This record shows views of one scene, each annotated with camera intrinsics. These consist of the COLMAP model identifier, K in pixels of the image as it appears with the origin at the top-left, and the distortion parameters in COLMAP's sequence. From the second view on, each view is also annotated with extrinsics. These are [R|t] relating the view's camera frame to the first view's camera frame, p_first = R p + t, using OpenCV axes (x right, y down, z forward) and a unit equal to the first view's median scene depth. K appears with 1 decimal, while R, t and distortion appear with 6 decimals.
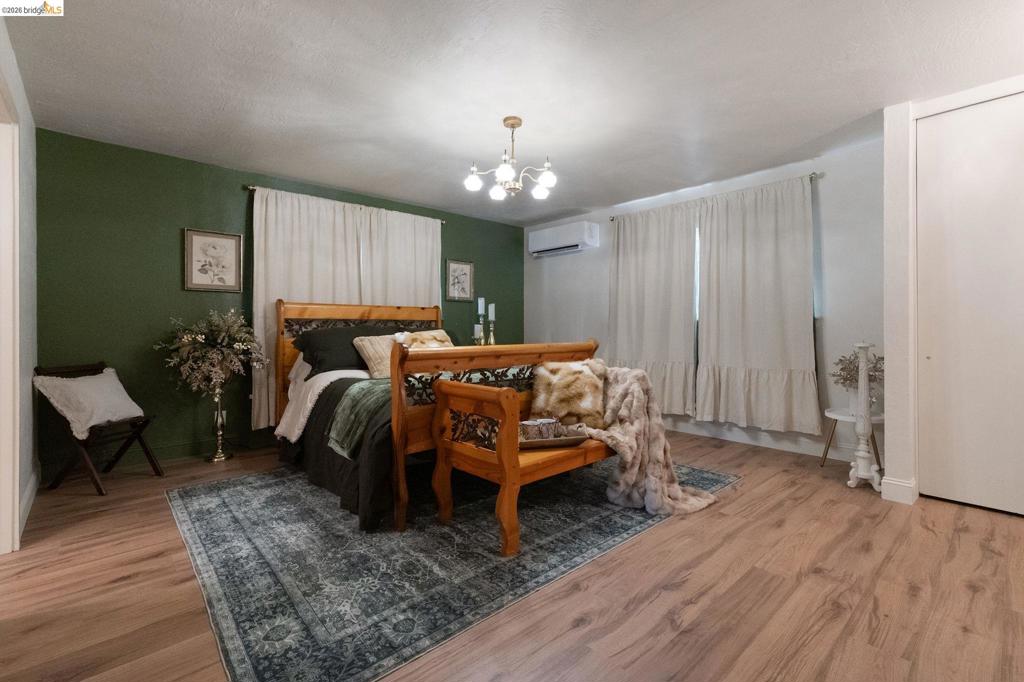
lens RADIAL K [[454.2, 0, 522.3], [0, 454.2, 328.8], [0, 0, 1]] dist [0.004570, 0.000789]
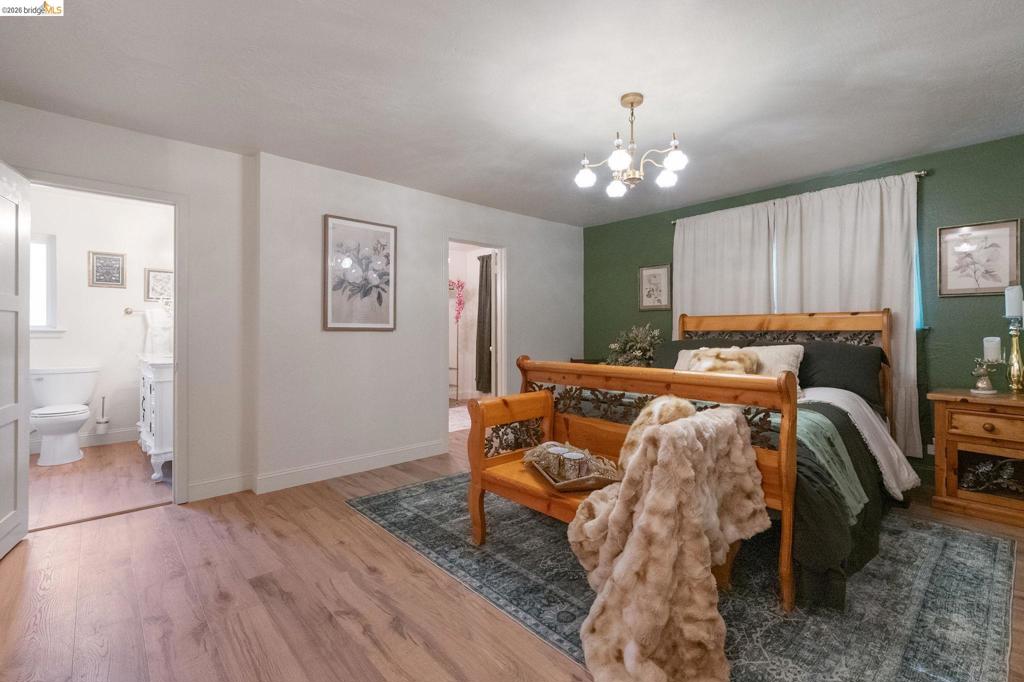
lens RADIAL K [[454.2, 0, 517.2], [0, 454.2, 331.5], [0, 0, 1]] dist [0.004570, 0.000789]
pose [[0.002266, 0.000840, -0.999997, 1.138237], [-0.001874, 0.999998, 0.000836, -0.041001], [0.999996, 0.001872, 0.002268, 1.110288]]
